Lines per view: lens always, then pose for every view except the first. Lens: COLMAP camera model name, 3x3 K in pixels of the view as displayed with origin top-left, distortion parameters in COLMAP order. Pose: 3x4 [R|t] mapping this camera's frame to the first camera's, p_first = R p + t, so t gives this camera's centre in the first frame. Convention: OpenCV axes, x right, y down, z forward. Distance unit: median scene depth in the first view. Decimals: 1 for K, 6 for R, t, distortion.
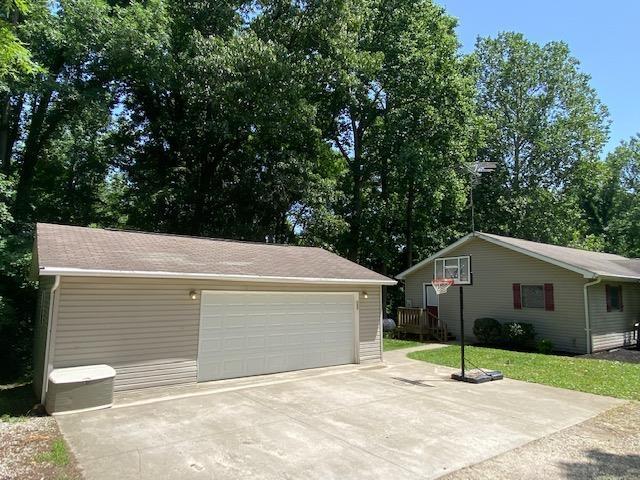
lens RADIAL K [[400.0, 0, 320.0], [0, 400.0, 240.0], [0, 0, 1]] dist [0.084859, -0.095153]
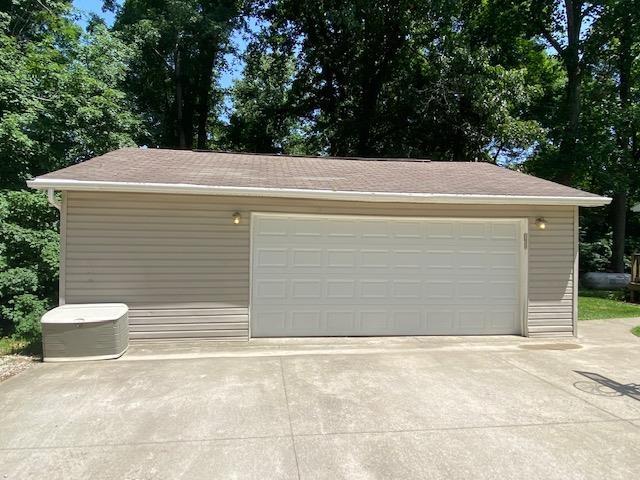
lens RADIAL K [[400.0, 0, 320.0], [0, 400.0, 240.0], [0, 0, 1]] dist [0.084859, -0.095153]
pose [[0.875875, 0.000744, -0.482538, 0.162456], [0.058652, 0.992420, 0.107992, 0.110051], [0.478960, -0.122889, 0.869192, 0.466842]]
